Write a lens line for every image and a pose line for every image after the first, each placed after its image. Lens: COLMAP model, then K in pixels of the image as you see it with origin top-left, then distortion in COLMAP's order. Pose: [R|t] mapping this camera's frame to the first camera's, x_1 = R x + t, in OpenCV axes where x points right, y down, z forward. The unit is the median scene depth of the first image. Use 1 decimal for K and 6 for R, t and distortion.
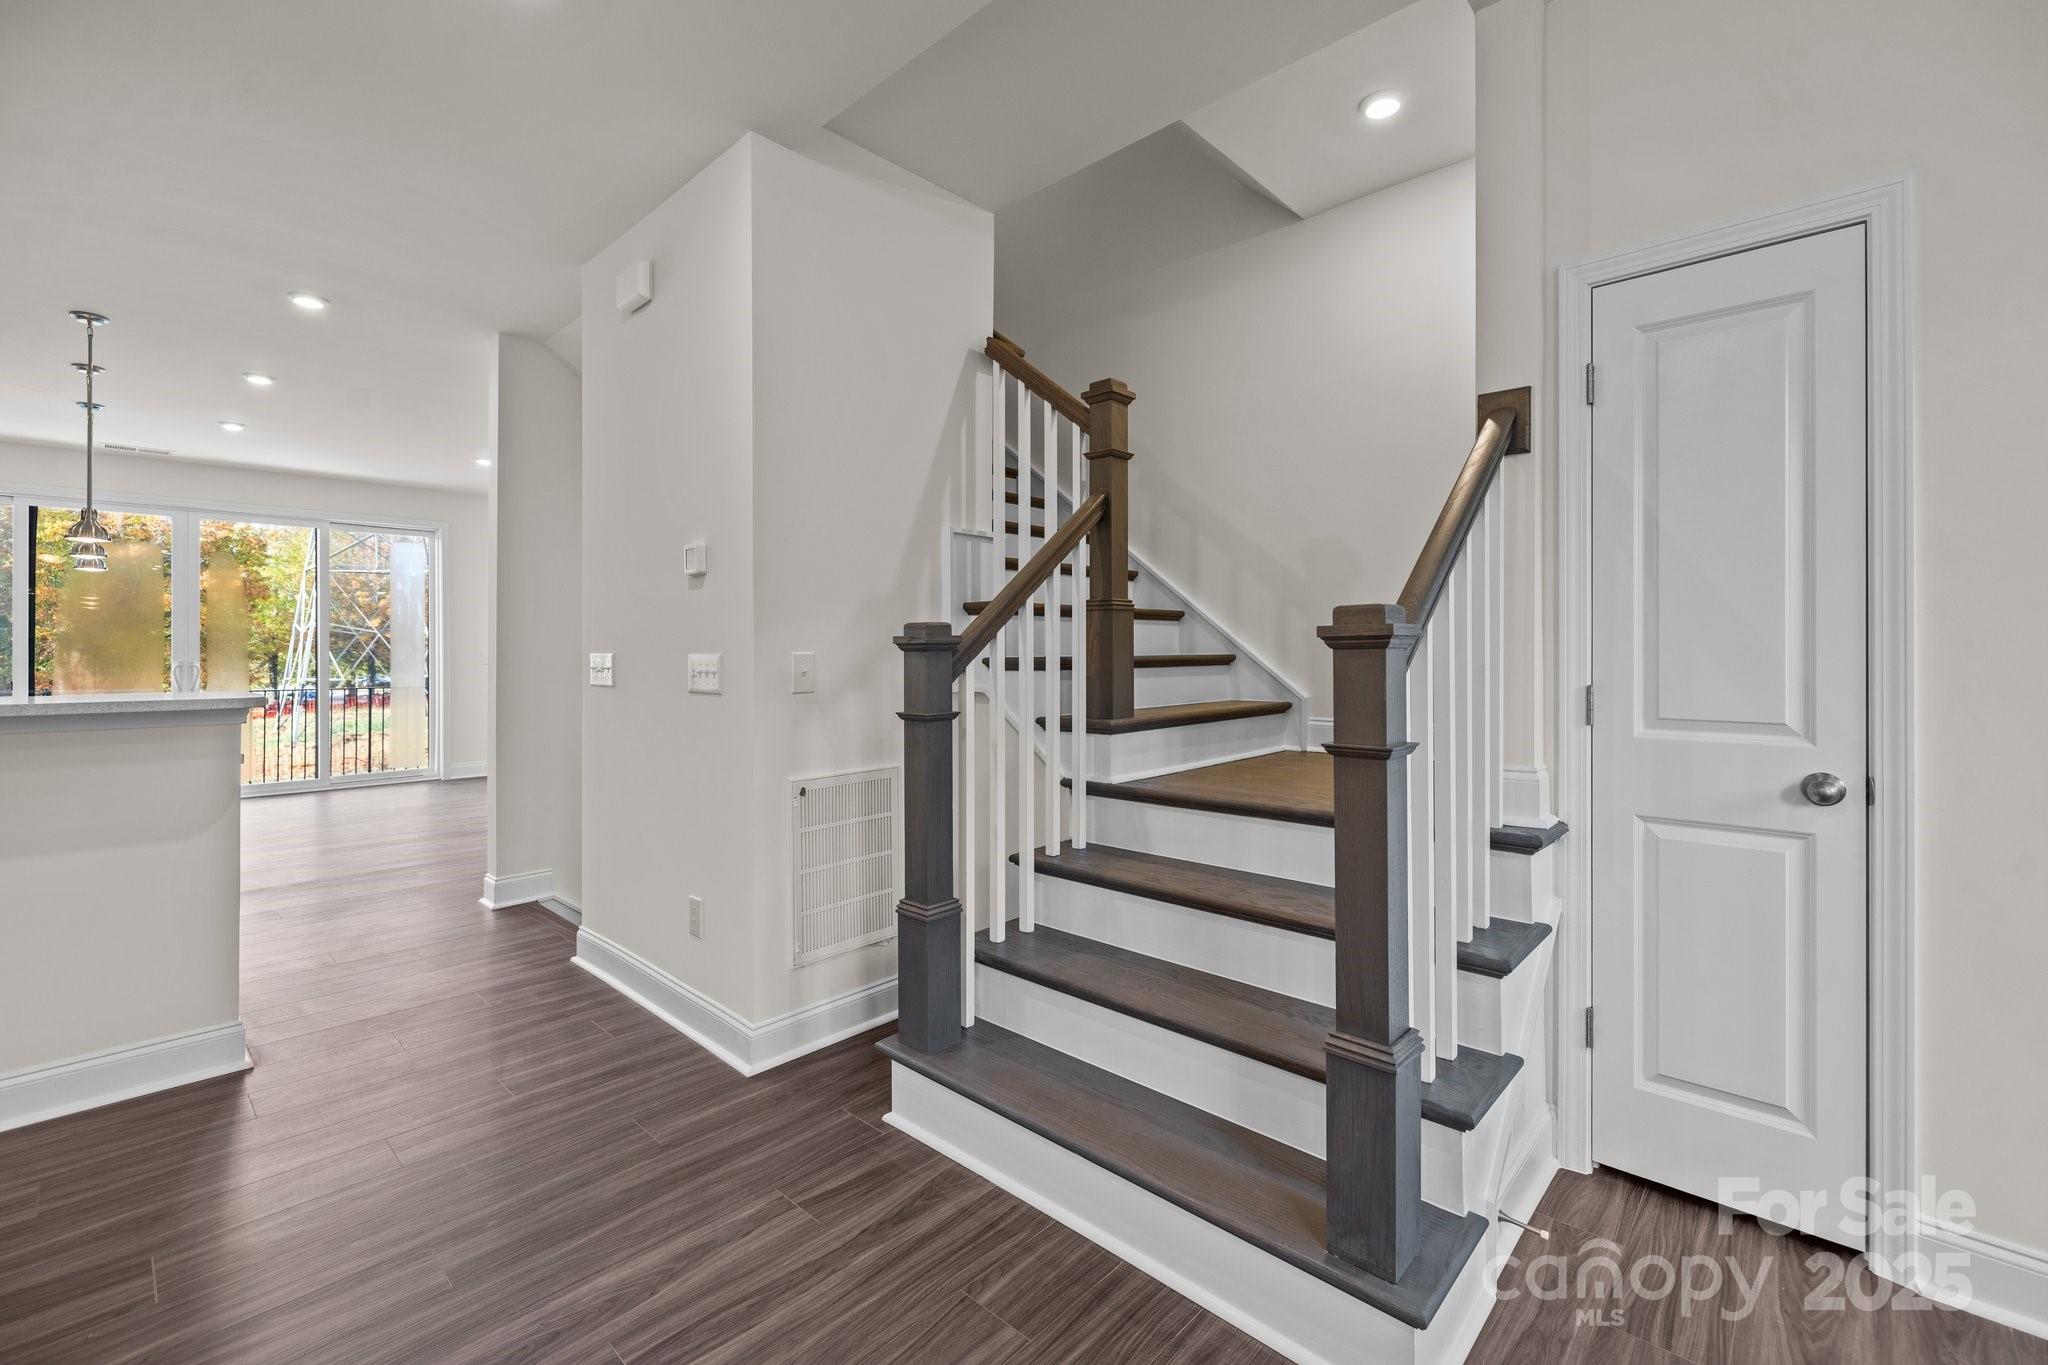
lens RADIAL K [[871.0, 0, 1024.0], [0, 871.0, 682.5], [0, 0, 1]] dist [0.000452, 0.000132]
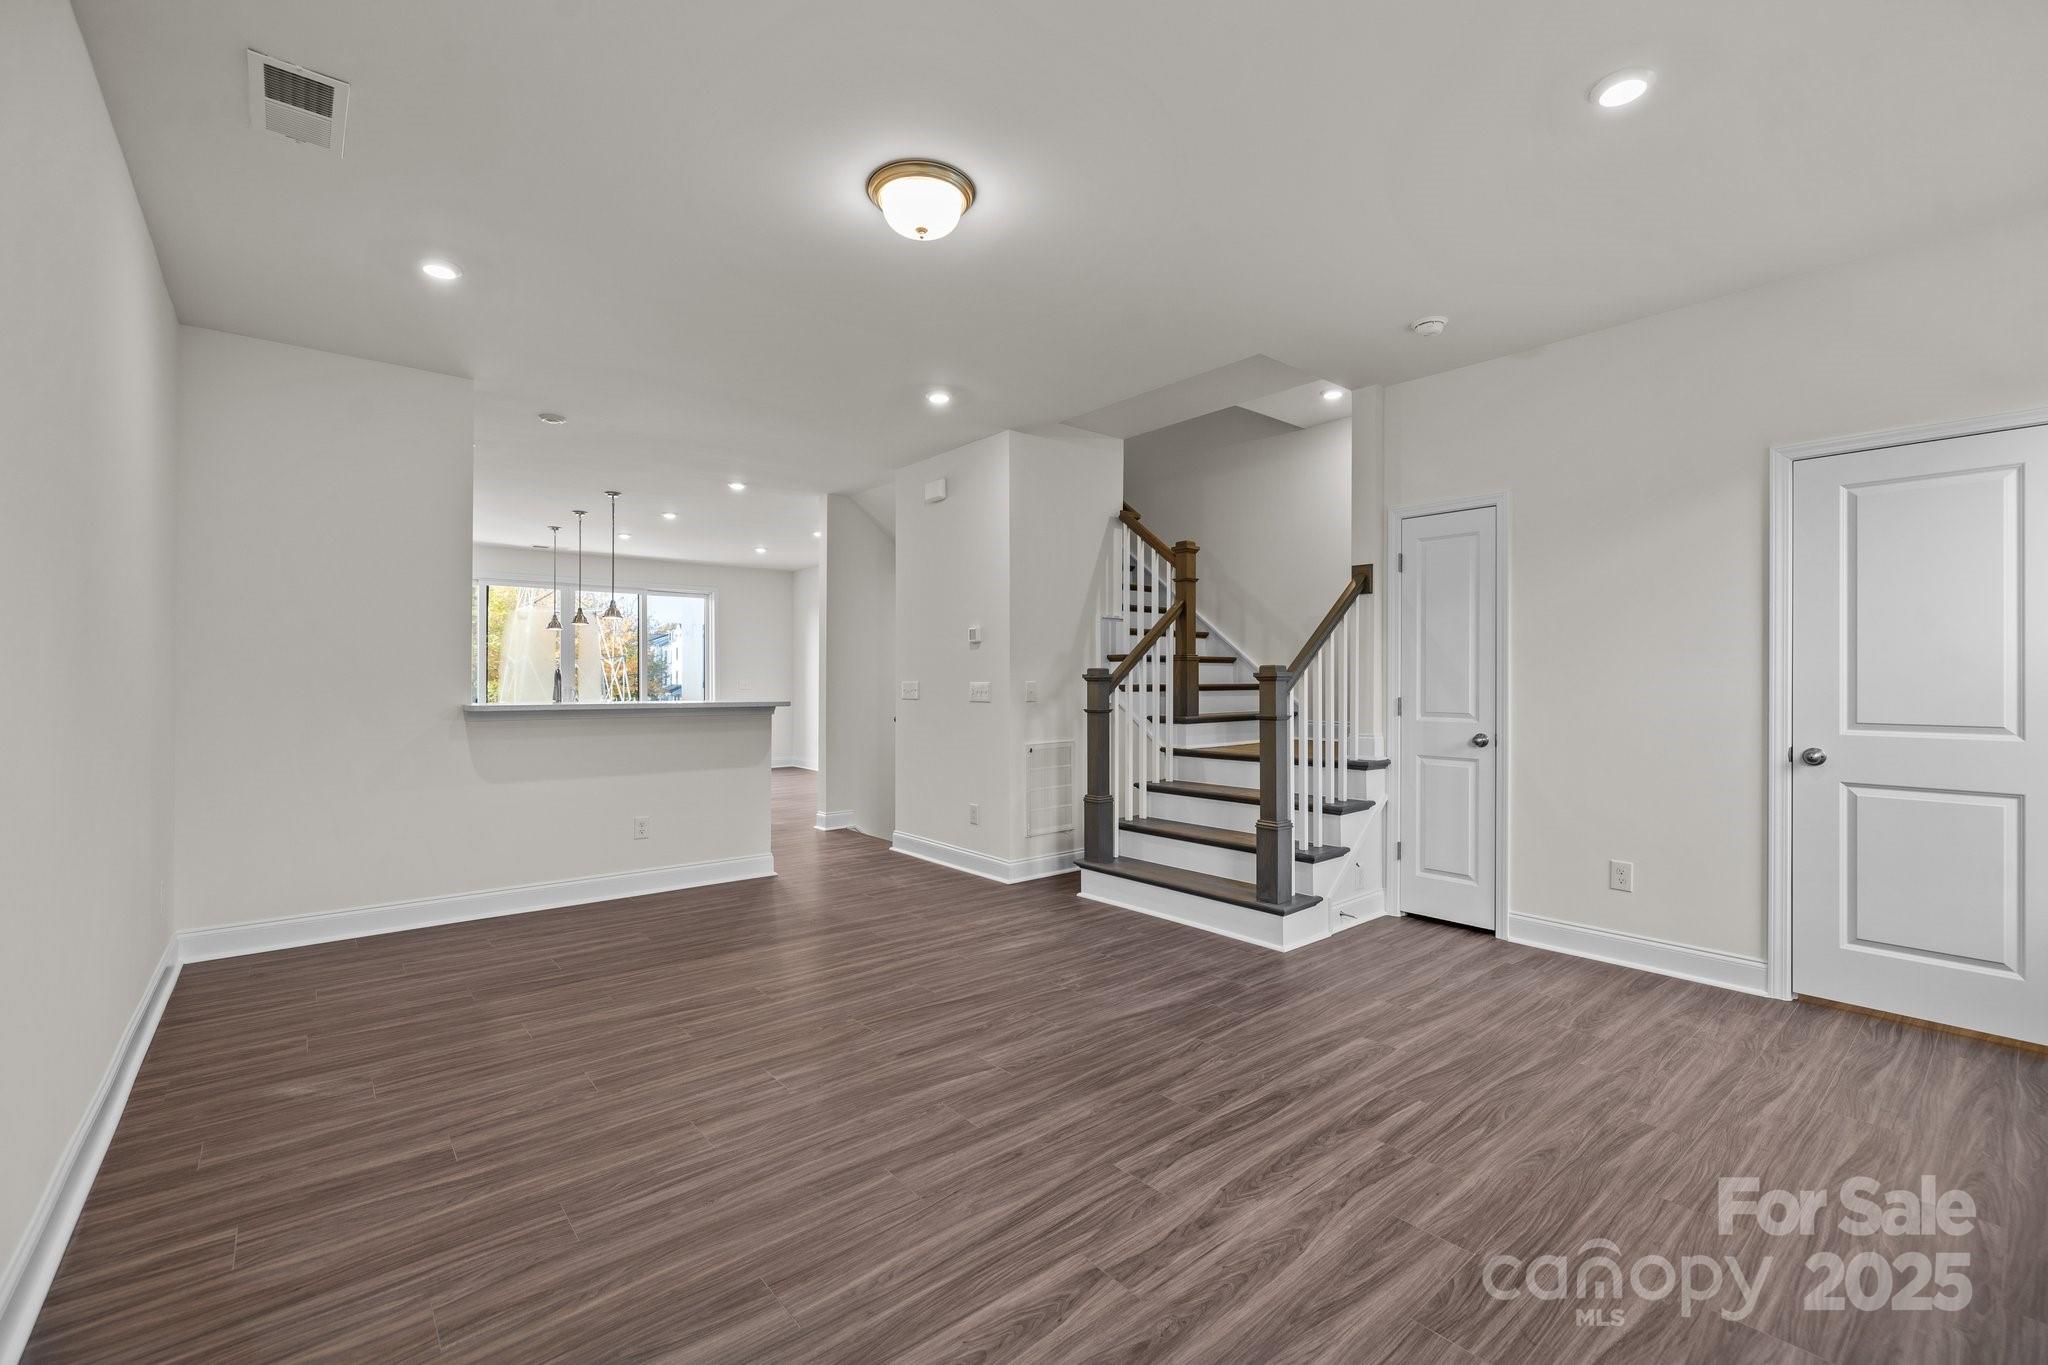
lens RADIAL K [[871.0, 0, 1024.0], [0, 871.0, 682.5], [0, 0, 1]] dist [0.000452, 0.000132]
pose [[0.993066, 0.003013, -0.117520, -0.031889], [-0.006933, 0.999432, -0.032969, 0.033019], [0.117354, 0.033555, 0.992523, -0.989291]]
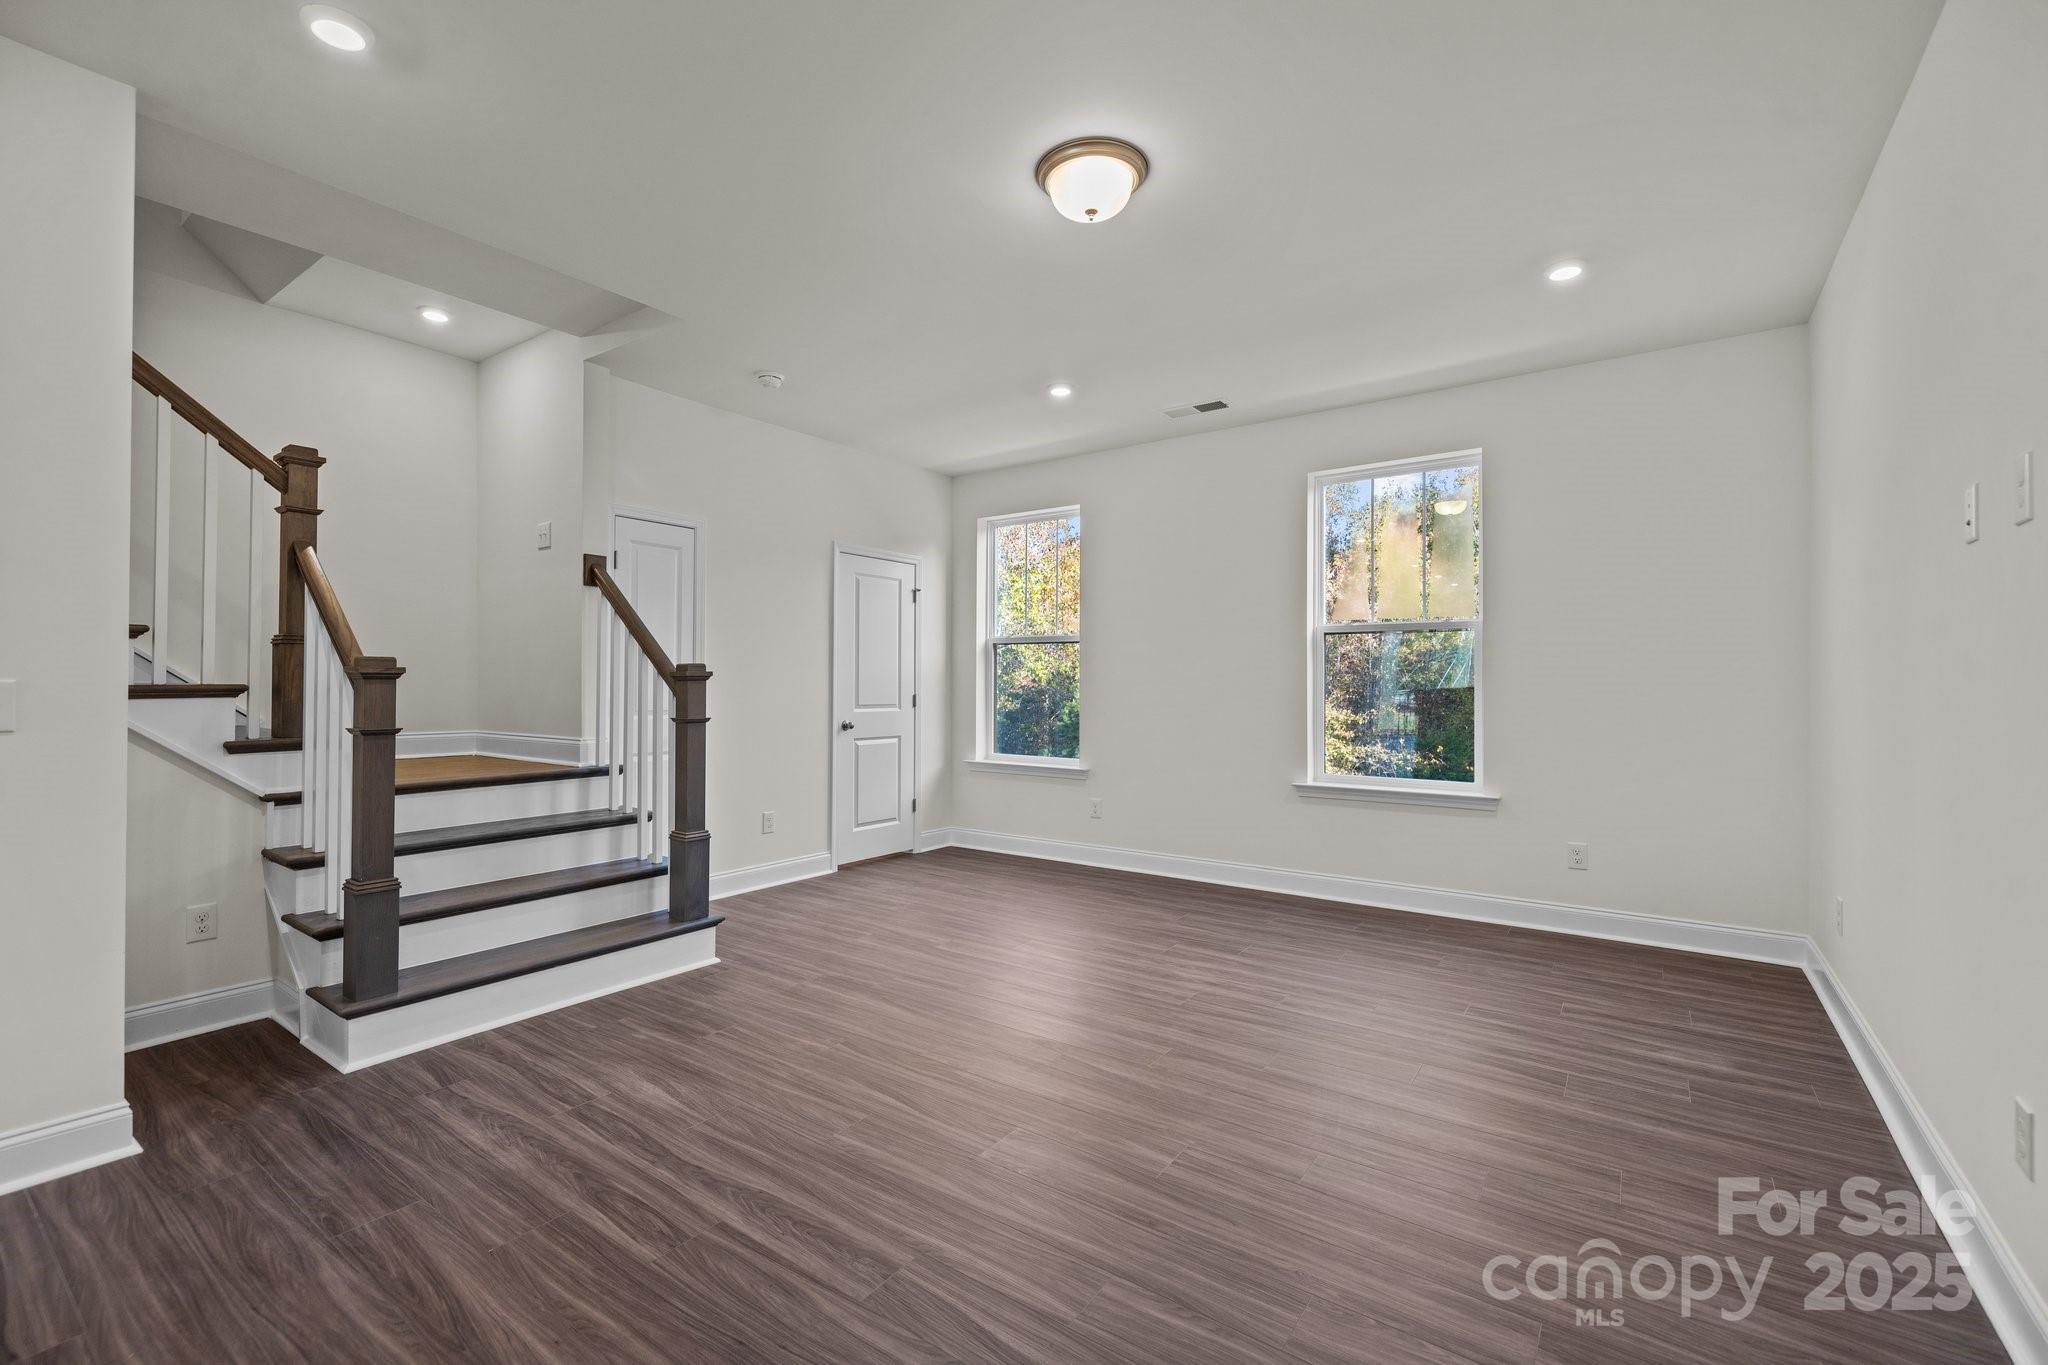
lens RADIAL K [[871.0, 0, 1024.0], [0, 871.0, 682.5], [0, 0, 1]] dist [0.000452, 0.000132]
pose [[-0.137924, 0.004274, 0.990434, -1.197093], [0.032484, 0.999472, 0.000211, 0.000526], [-0.989910, 0.032202, -0.137990, 0.190636]]
